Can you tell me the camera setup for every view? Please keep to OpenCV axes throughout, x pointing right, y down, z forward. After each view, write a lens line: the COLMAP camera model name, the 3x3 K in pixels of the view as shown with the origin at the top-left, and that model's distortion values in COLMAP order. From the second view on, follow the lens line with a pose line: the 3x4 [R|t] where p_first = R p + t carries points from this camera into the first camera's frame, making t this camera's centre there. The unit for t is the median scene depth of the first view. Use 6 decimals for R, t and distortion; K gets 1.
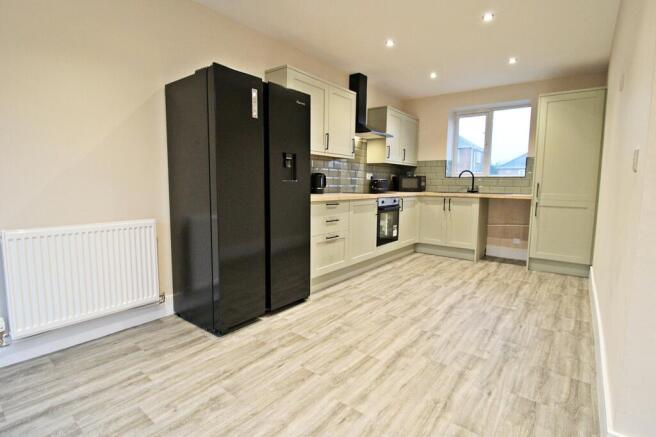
lens RADIAL K [[324.9, 0, 327.1], [0, 324.9, 217.0], [0, 0, 1]] dist [-0.011668, -0.002921]
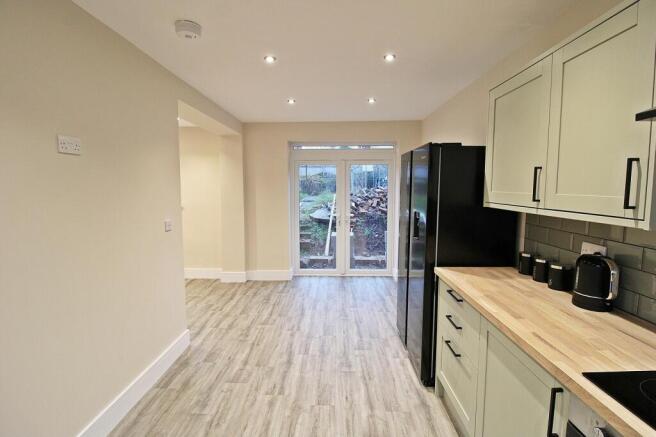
lens RADIAL K [[324.9, 0, 329.5], [0, 324.9, 214.9], [0, 0, 1]] dist [-0.011668, -0.002921]
pose [[-0.800355, 0.042857, -0.597993, 0.601269], [-0.074118, 0.982717, 0.169629, -0.292369], [0.594928, 0.180085, -0.783345, 1.413210]]
